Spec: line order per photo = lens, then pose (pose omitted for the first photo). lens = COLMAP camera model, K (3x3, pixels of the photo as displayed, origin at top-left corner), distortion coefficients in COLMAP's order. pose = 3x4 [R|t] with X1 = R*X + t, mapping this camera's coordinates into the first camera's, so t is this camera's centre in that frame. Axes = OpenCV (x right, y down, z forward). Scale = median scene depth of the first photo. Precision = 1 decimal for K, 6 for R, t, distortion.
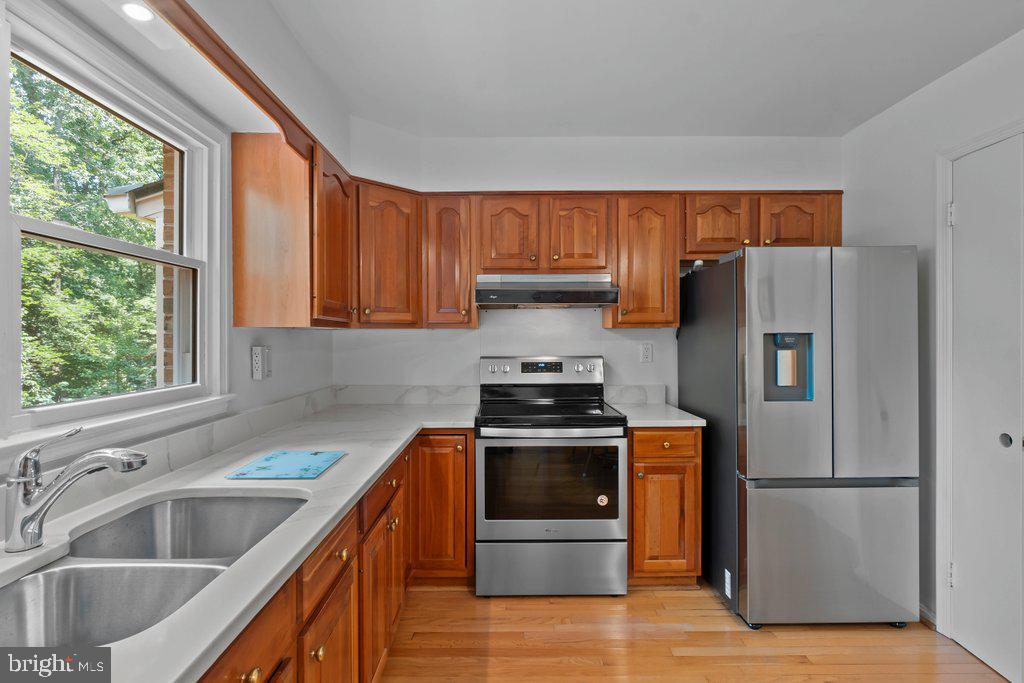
lens RADIAL K [[495.1, 0, 500.8], [0, 495.1, 339.3], [0, 0, 1]] dist [-0.001689, -0.000259]
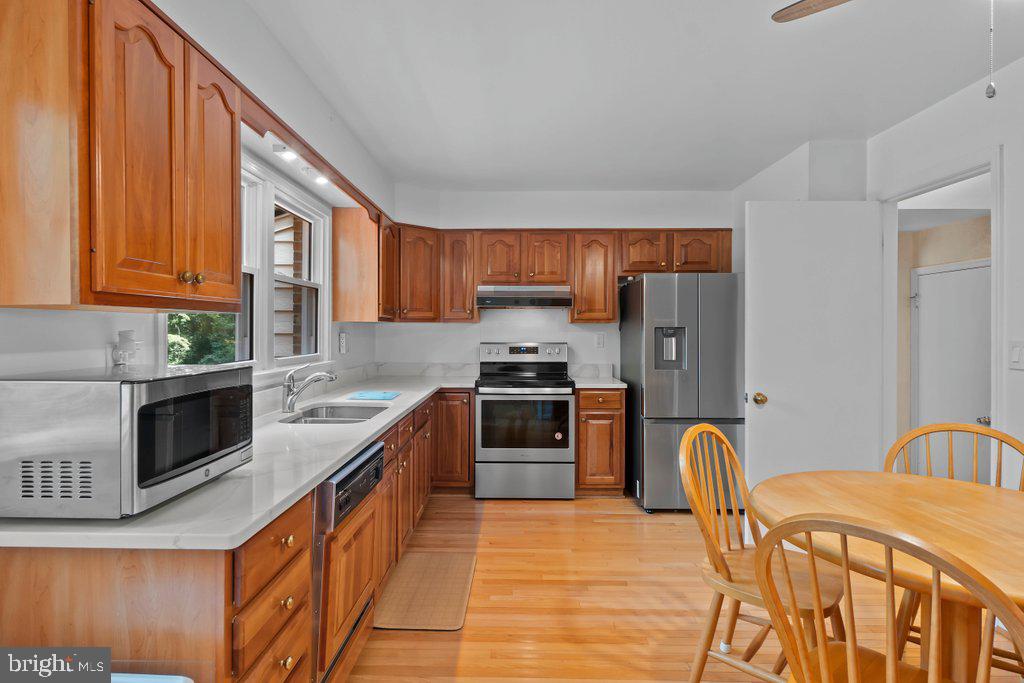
lens RADIAL K [[547.3, 0, 498.7], [0, 547.3, 332.0], [0, 0, 1]] dist [-0.001497, -0.000183]
pose [[0.999675, 0.006271, -0.024730, 0.059971], [-0.006301, 0.999980, -0.001097, 0.007588], [0.024722, 0.001252, 0.999694, -0.675843]]
